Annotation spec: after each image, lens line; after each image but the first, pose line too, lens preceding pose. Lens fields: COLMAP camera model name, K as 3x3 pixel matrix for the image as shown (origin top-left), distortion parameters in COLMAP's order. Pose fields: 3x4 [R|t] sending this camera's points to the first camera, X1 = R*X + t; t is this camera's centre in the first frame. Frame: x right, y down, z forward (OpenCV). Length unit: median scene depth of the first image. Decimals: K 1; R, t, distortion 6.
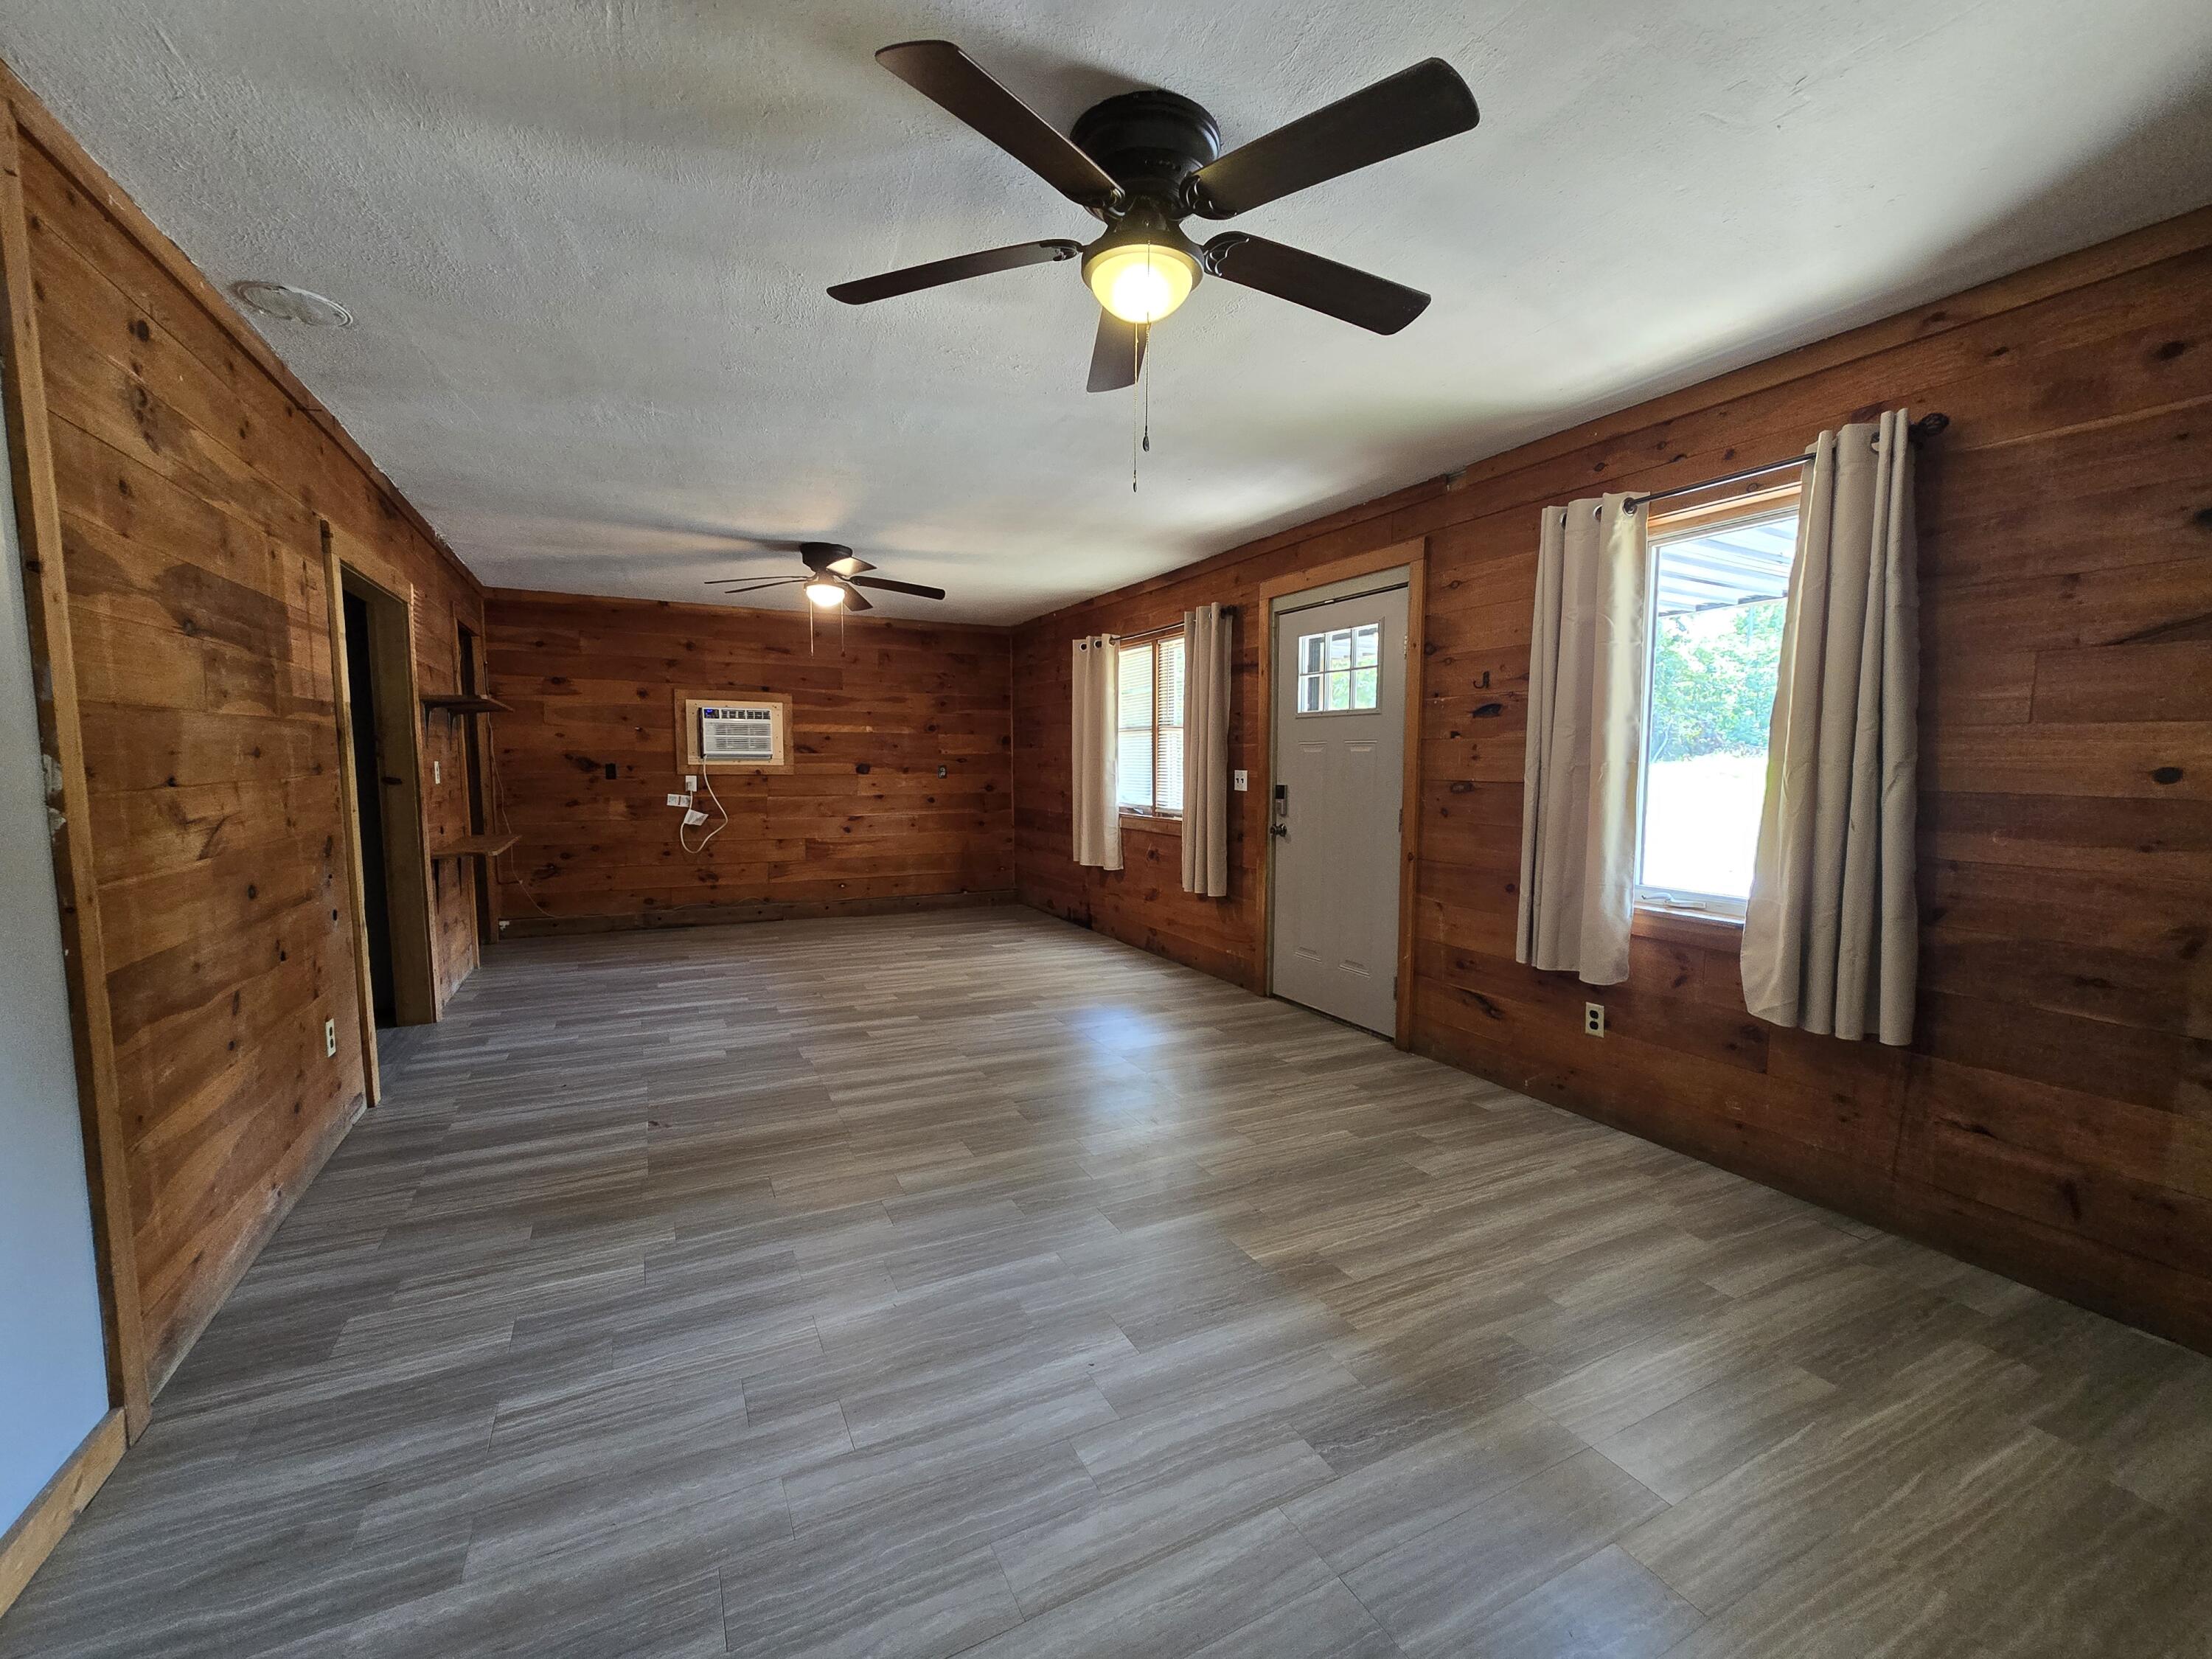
lens RADIAL K [[910.2, 0, 1087.3], [0, 910.2, 843.2], [0, 0, 1]] dist [-0.003058, -0.000114]
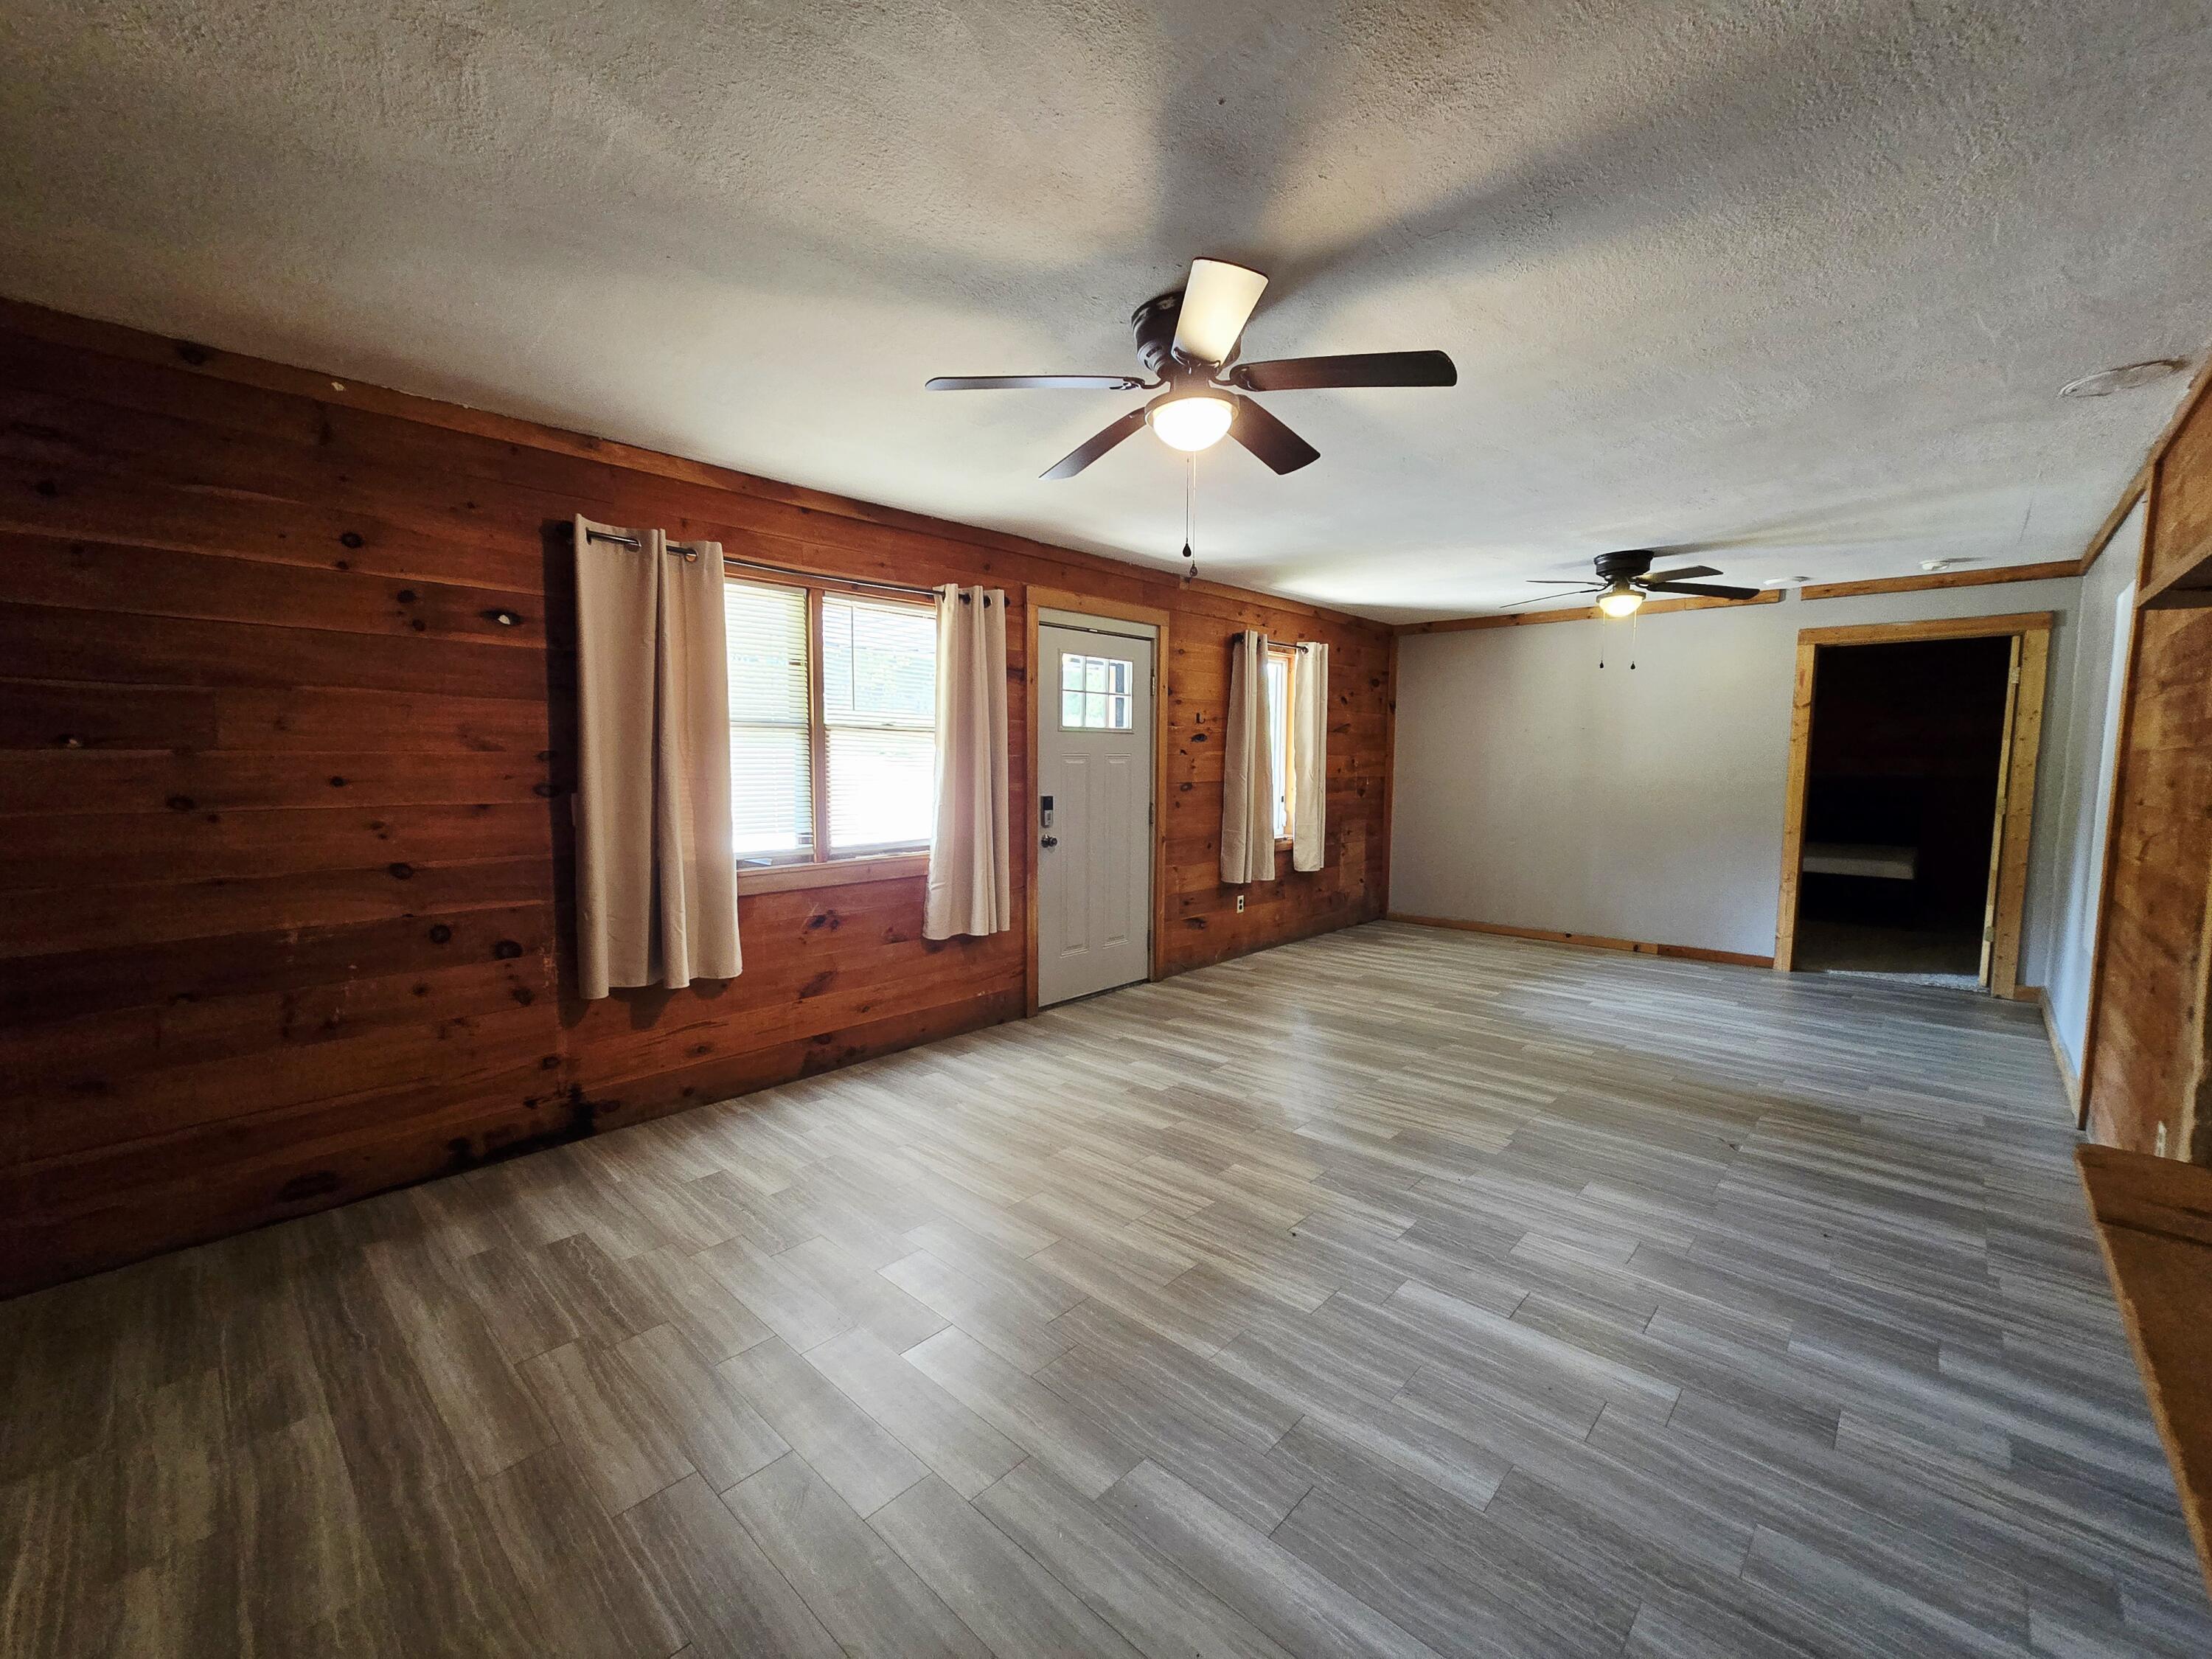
lens RADIAL K [[917.0, 0, 1110.0], [0, 917.0, 838.7], [0, 0, 1]] dist [-0.001692, 0.000190]
pose [[-0.358850, -0.088343, 0.929205, -0.871918], [0.082060, 0.988670, 0.125687, -0.160287], [-0.929781, 0.121354, -0.347535, 1.491271]]
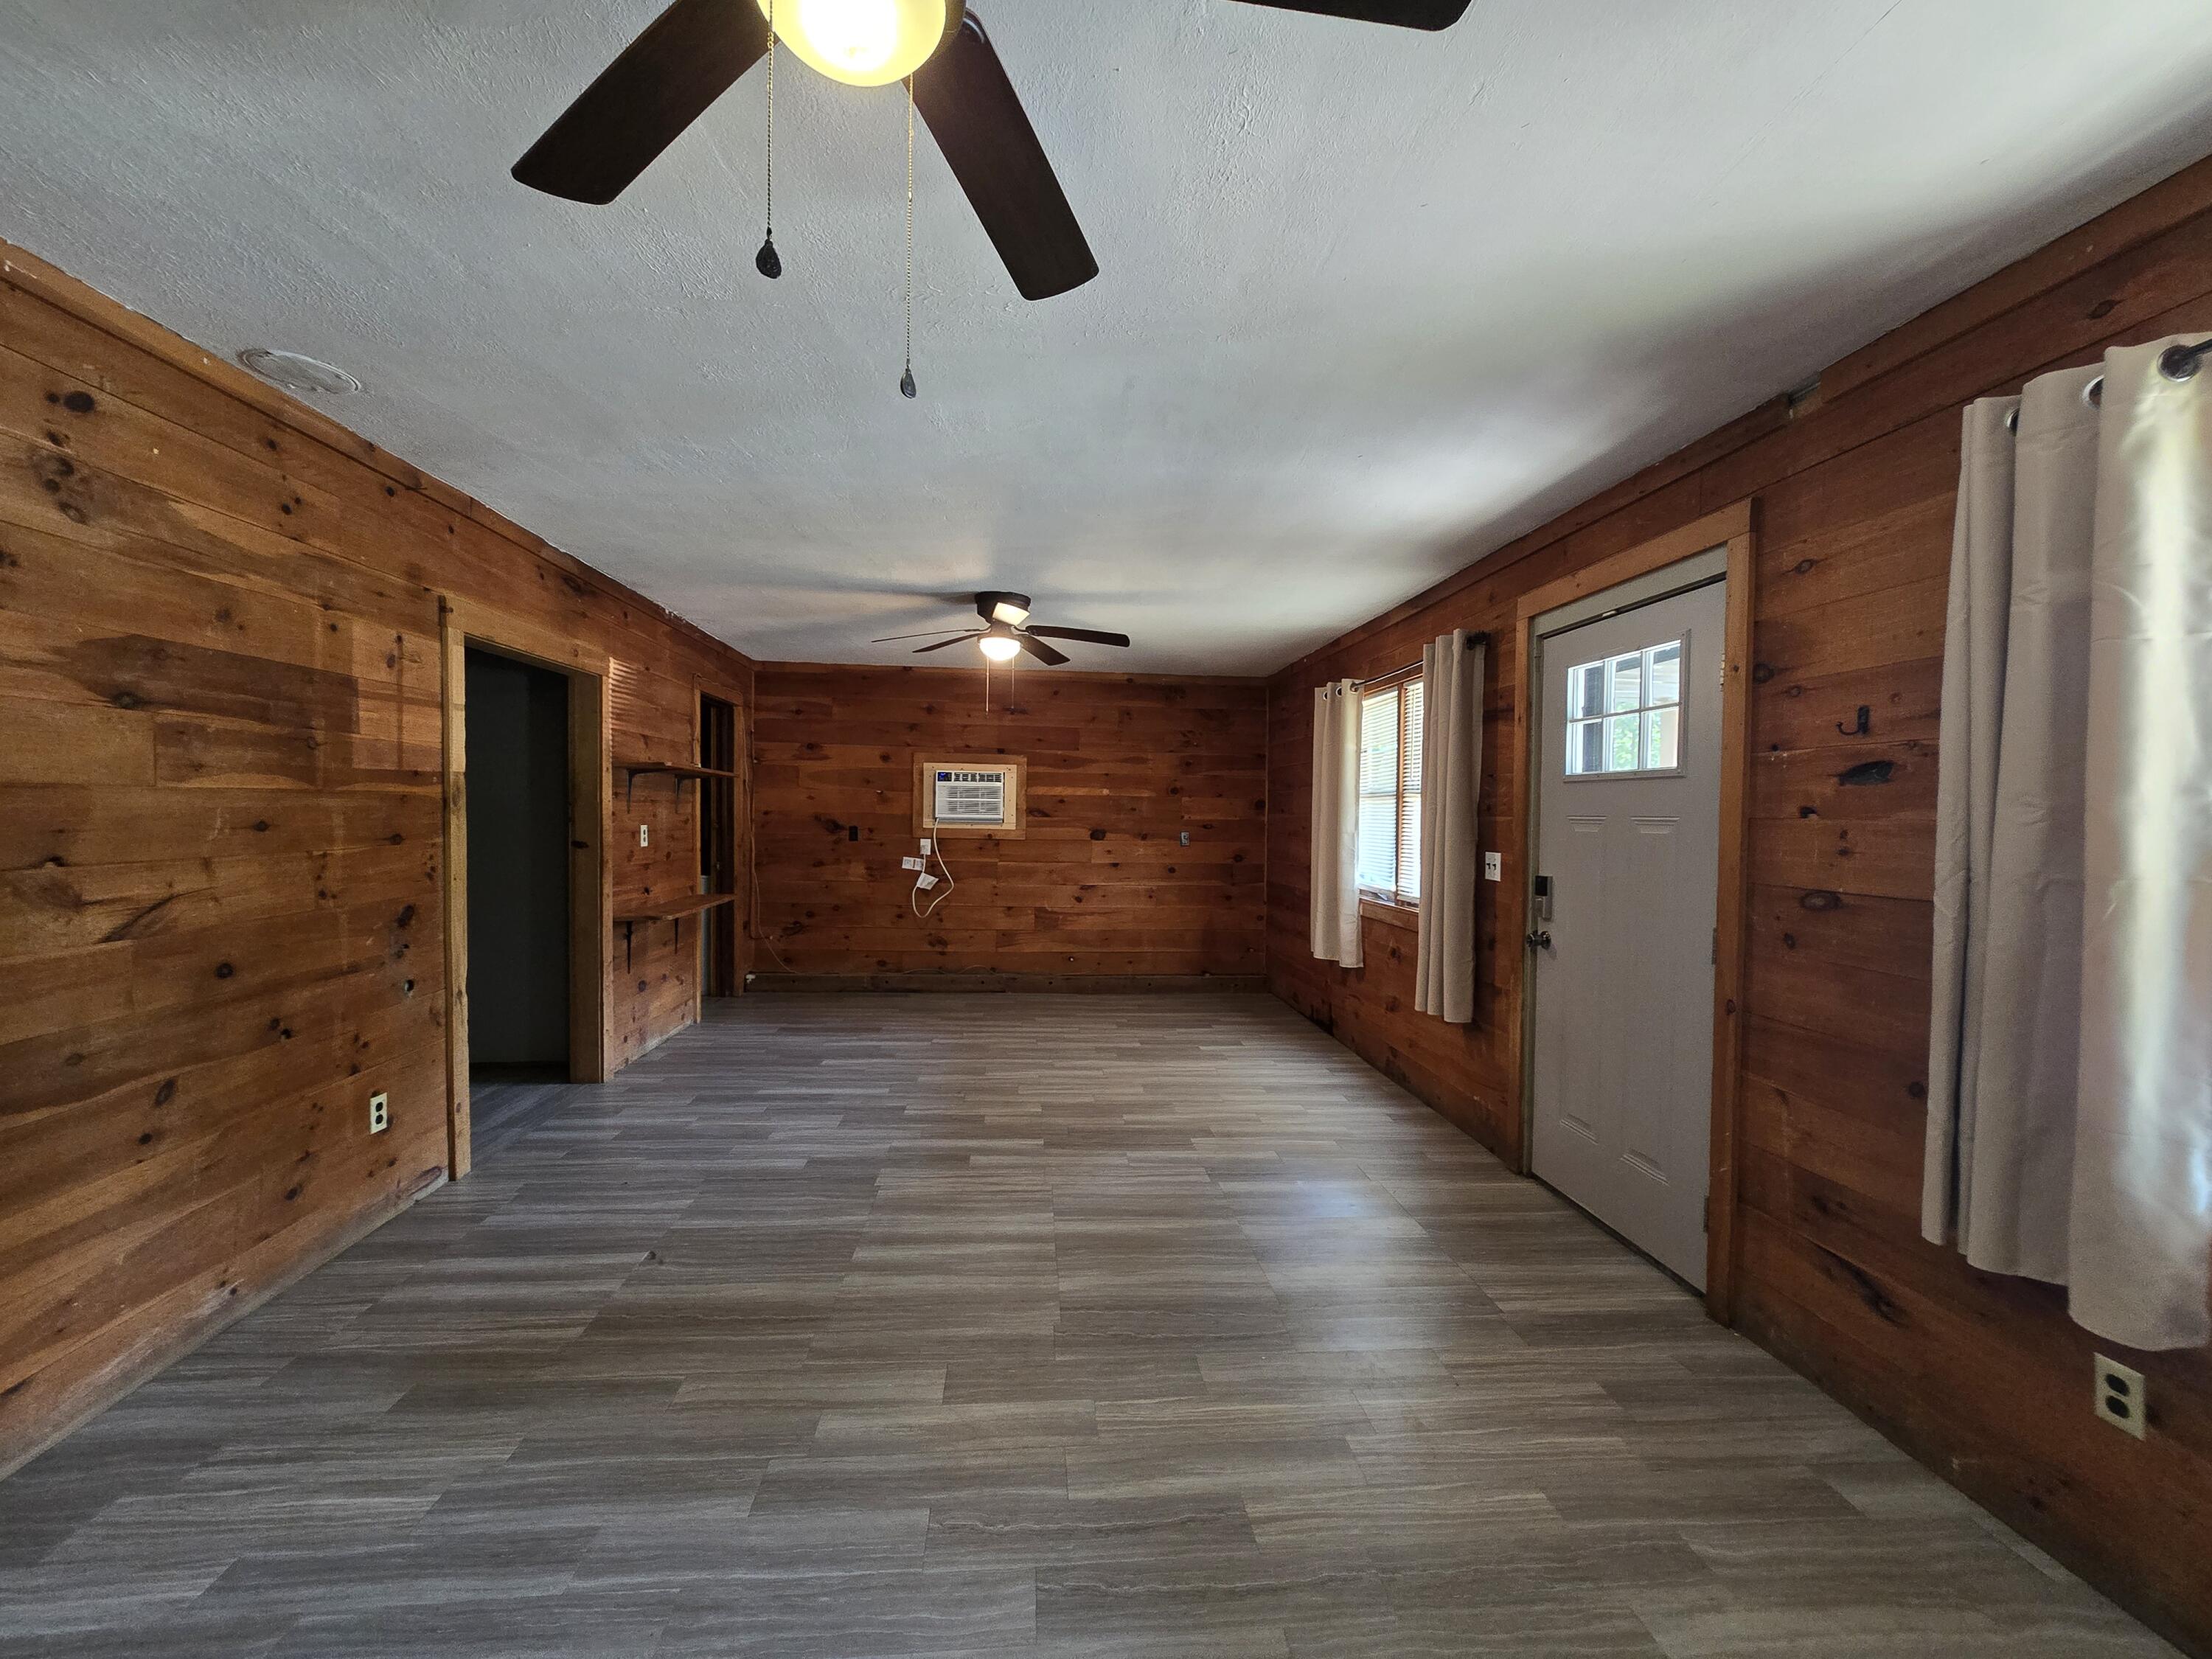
lens RADIAL K [[906.7, 0, 1098.9], [0, 906.7, 839.4], [0, 0, 1]] dist [-0.002446, 0.000100]
pose [[0.931431, 0.020745, -0.363327, 0.168627], [-0.044955, 0.997286, -0.058306, -0.041358], [0.361132, 0.070641, 0.929835, 0.251830]]
